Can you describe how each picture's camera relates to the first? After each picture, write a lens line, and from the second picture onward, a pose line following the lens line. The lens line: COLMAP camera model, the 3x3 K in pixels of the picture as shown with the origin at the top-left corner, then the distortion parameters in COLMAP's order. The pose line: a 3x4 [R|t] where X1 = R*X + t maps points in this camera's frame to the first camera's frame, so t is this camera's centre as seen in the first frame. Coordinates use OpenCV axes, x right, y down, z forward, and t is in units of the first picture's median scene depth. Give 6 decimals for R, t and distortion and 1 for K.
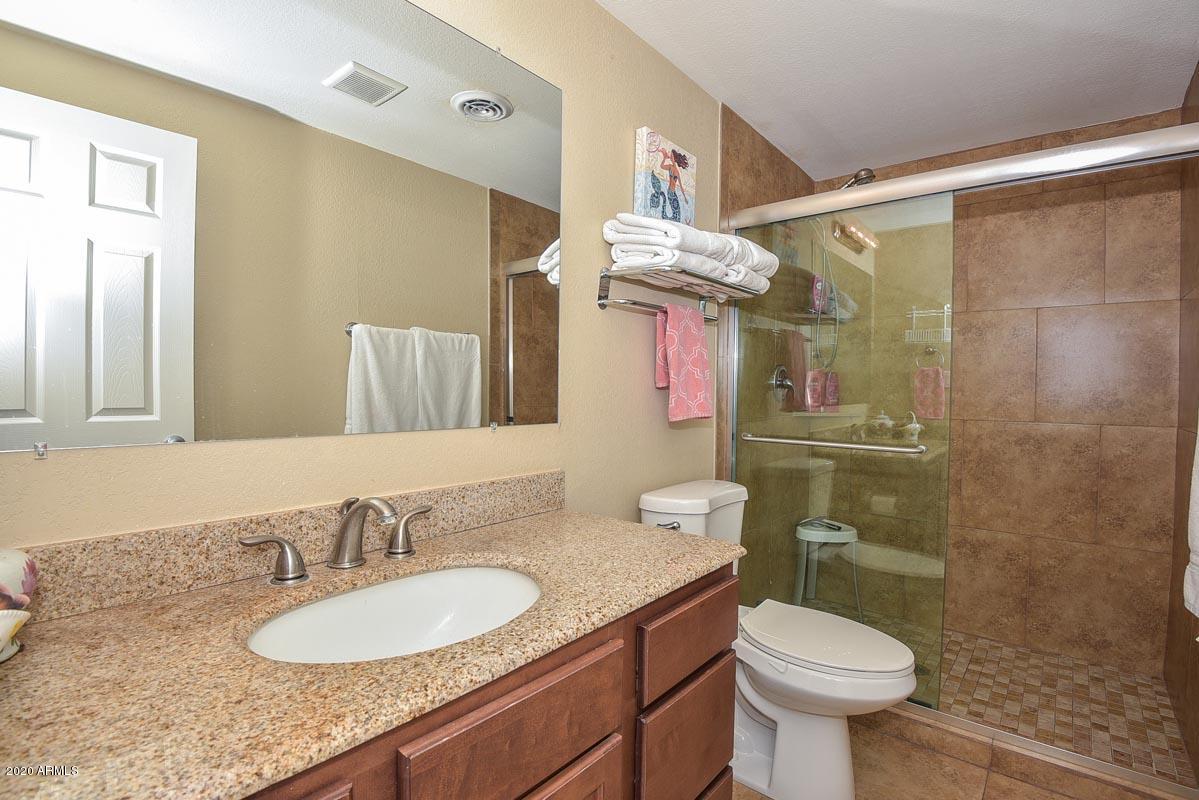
lens RADIAL K [[562.6, 0, 599.5], [0, 562.6, 400.0], [0, 0, 1]] dist [-0.036598, 0.000063]
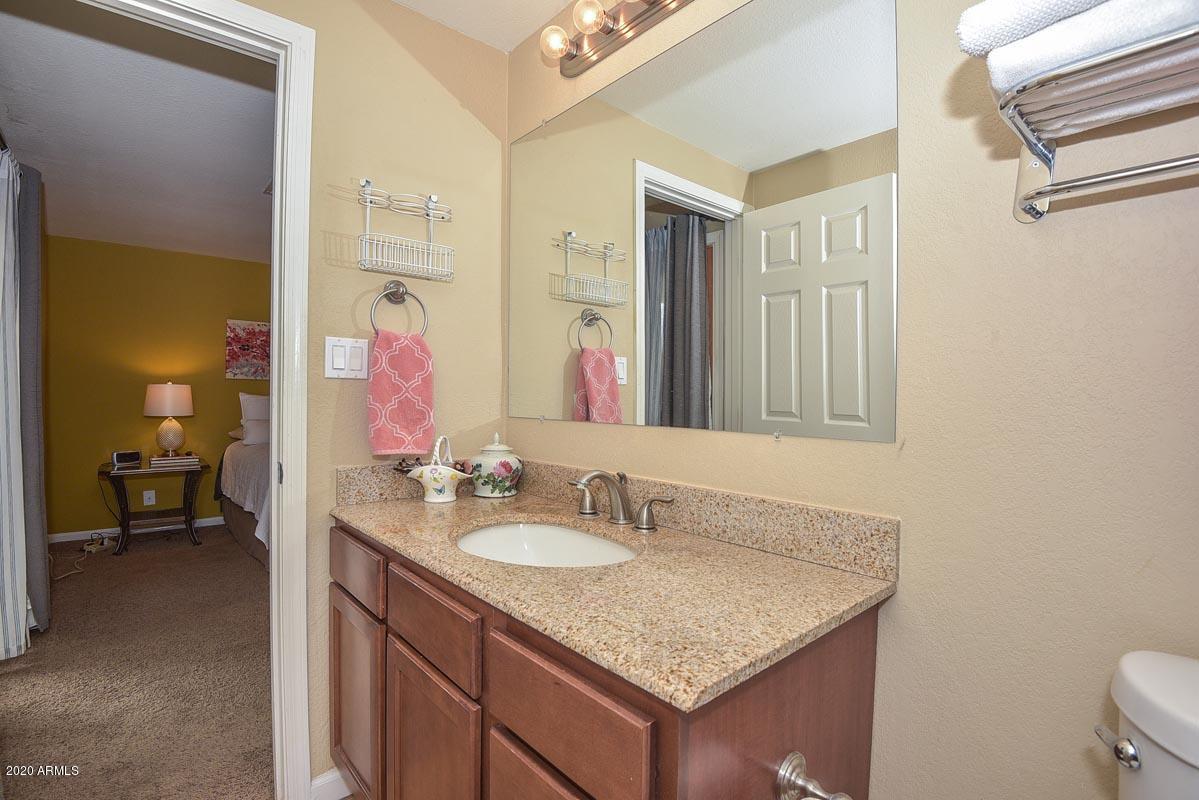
lens RADIAL K [[562.6, 0, 599.5], [0, 562.6, 400.0], [0, 0, 1]] dist [-0.036598, 0.000063]
pose [[-0.154576, -0.006318, -0.987961, 0.775024], [-0.033374, 0.999442, -0.001169, 0.007321], [0.987417, 0.032791, -0.154701, 1.019095]]
